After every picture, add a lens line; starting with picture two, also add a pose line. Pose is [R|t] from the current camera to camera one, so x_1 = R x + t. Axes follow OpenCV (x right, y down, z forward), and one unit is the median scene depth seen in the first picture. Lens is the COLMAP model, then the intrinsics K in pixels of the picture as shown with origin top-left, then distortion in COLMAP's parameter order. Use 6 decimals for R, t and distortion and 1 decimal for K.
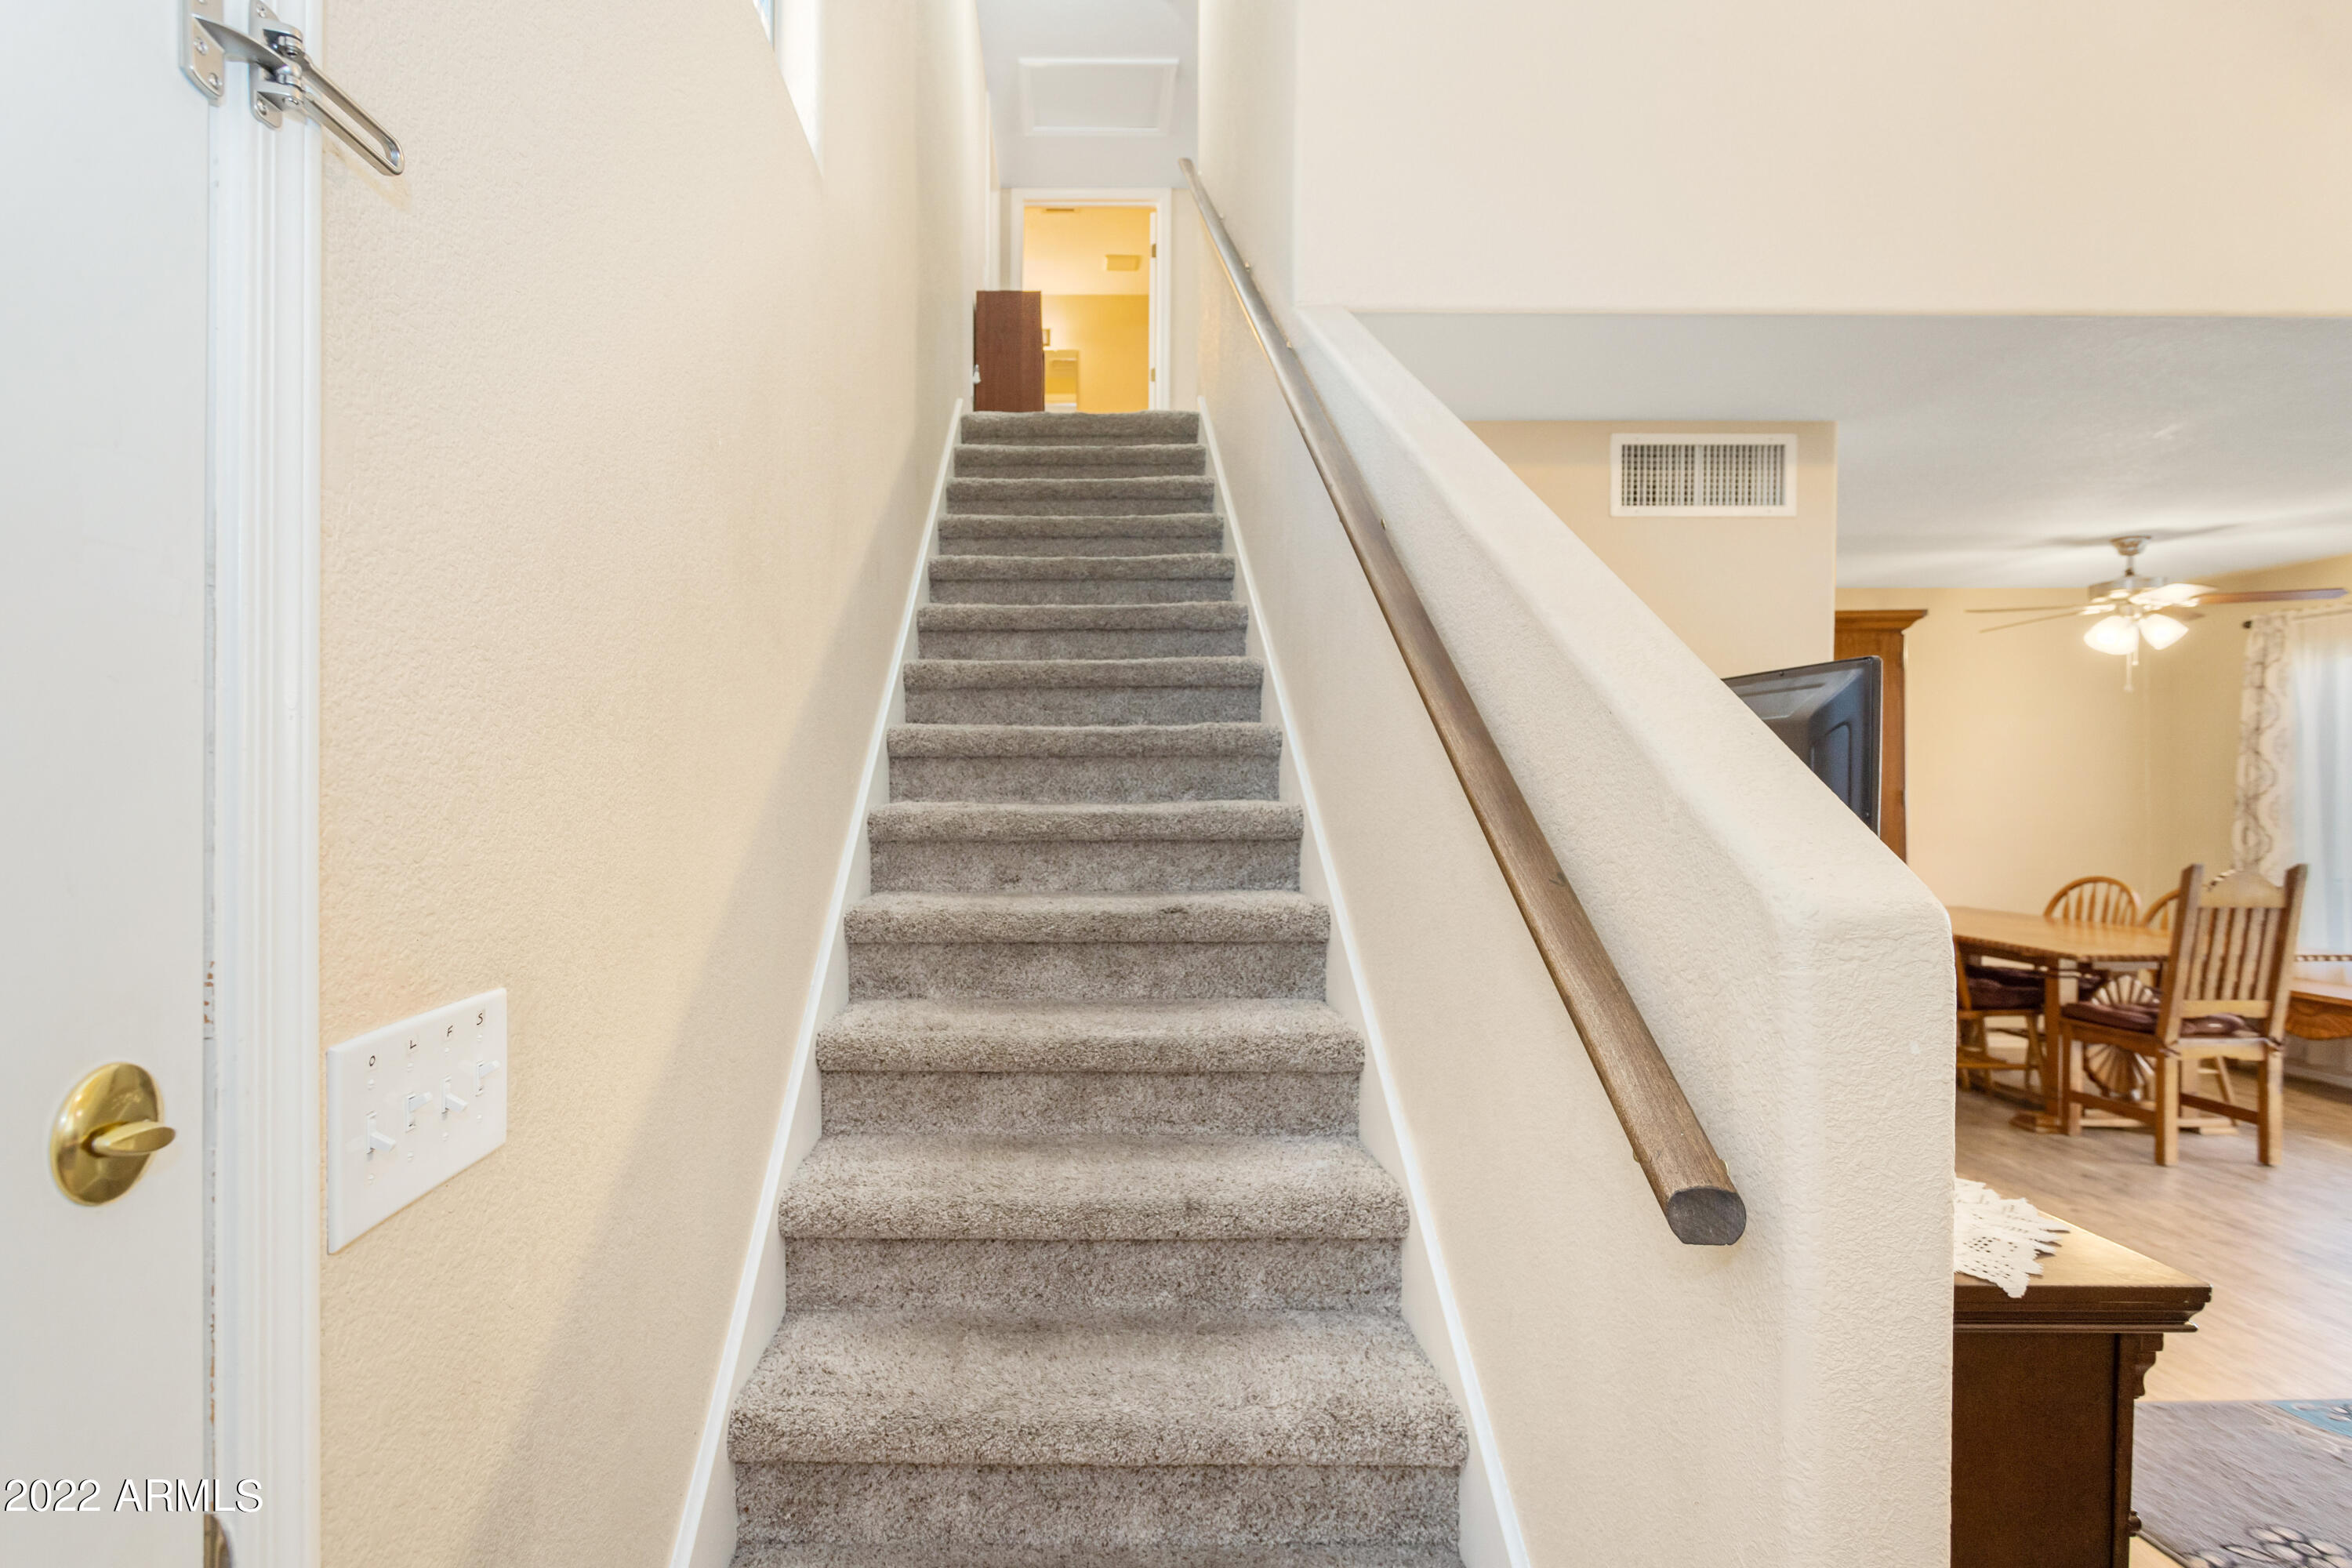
lens RADIAL K [[1120.6, 0, 1151.3], [0, 1120.6, 795.2], [0, 0, 1]] dist [0.003102, 0.001188]
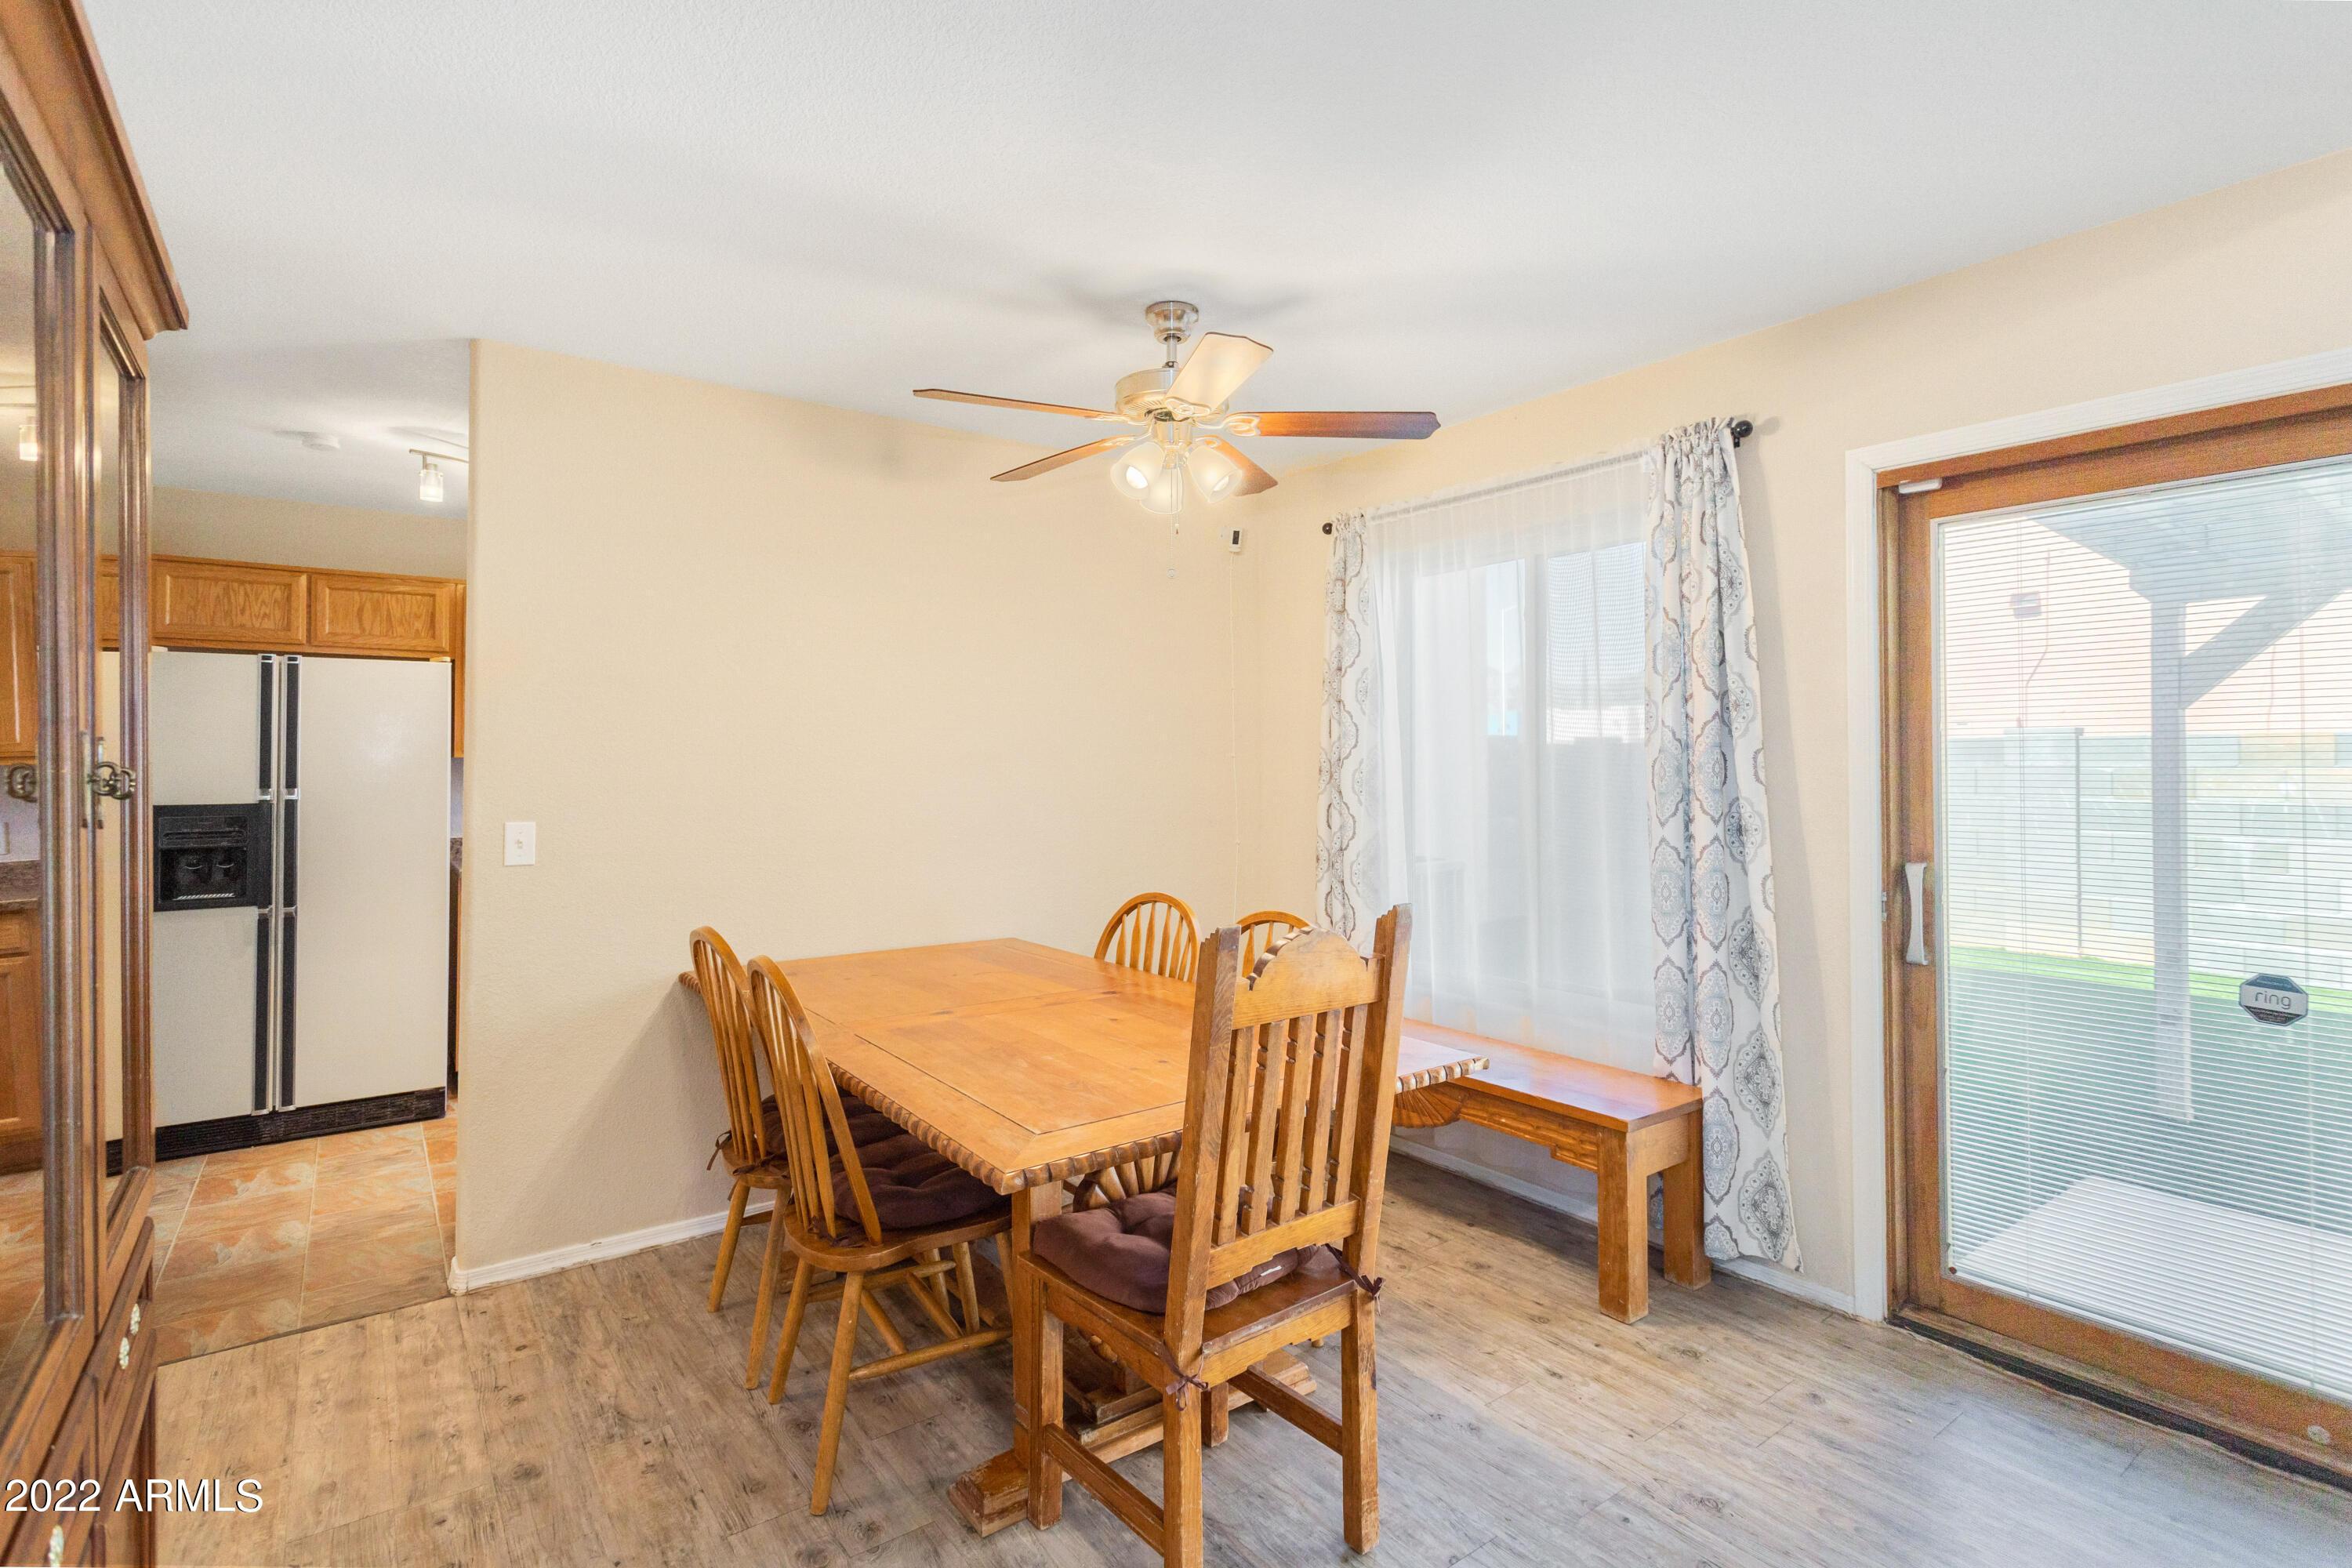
lens RADIAL K [[1120.6, 0, 1188.0], [0, 1120.6, 740.6], [0, 0, 1]] dist [0.003102, 0.001188]
pose [[0.805365, 0.001427, 0.592778, 0.649499], [0.012647, 0.999728, -0.019589, 0.001035], [-0.592644, 0.023273, 0.805128, 0.650664]]
